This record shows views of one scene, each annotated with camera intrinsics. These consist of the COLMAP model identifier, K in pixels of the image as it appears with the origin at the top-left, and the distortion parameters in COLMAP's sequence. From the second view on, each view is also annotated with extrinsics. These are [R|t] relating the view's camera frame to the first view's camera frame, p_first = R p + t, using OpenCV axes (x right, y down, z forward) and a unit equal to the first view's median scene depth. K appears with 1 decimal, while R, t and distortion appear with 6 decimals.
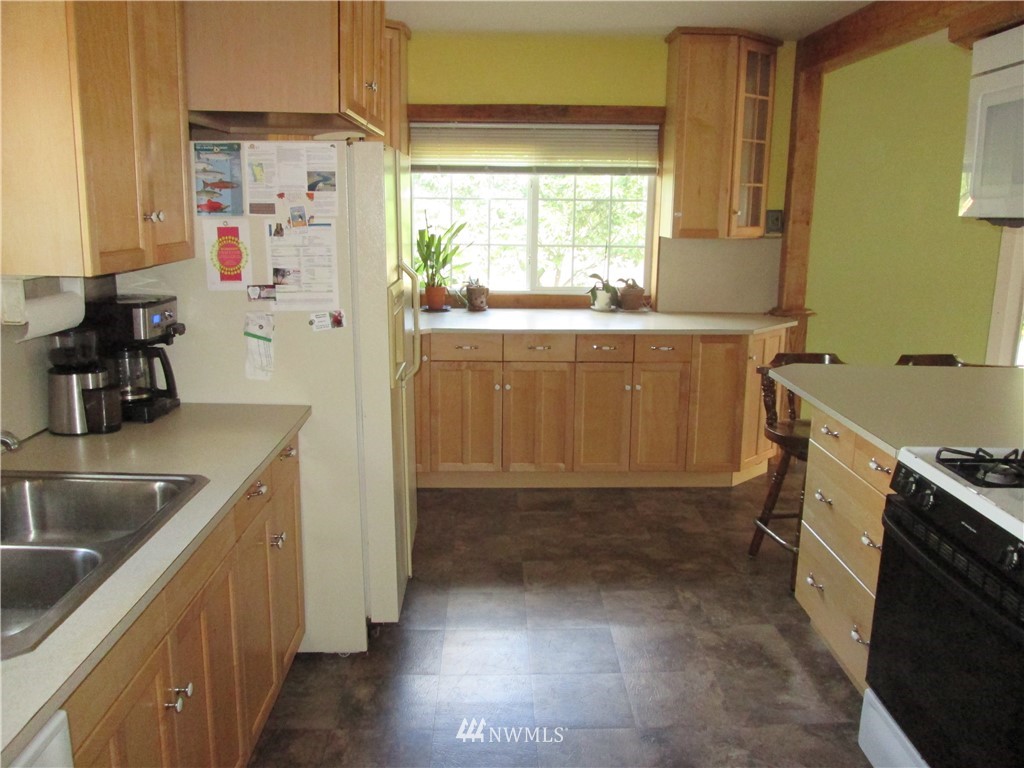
lens RADIAL K [[849.4, 0, 511.4], [0, 849.4, 381.9], [0, 0, 1]] dist [-0.035352, 0.010045]
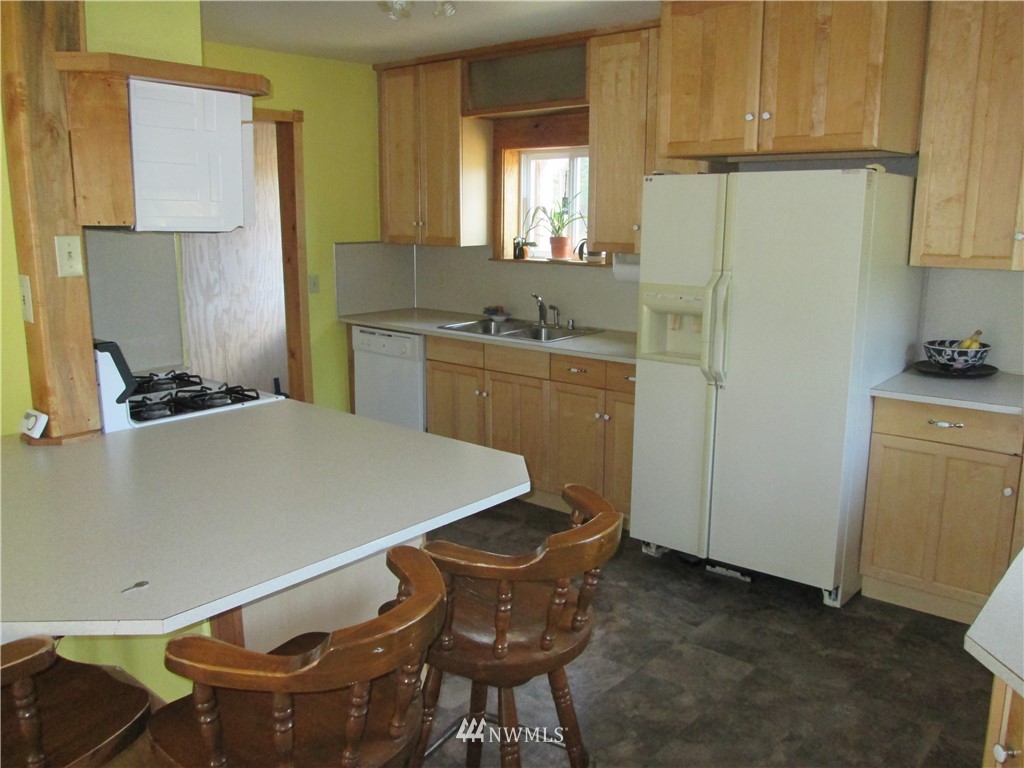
lens RADIAL K [[849.4, 0, 513.4], [0, 849.4, 384.1], [0, 0, 1]] dist [-0.035352, 0.010045]
pose [[-0.661422, 0.134812, -0.737799, 0.710100], [-0.162104, 0.934766, 0.316125, -0.249691], [0.732287, 0.328693, -0.596421, 1.210801]]
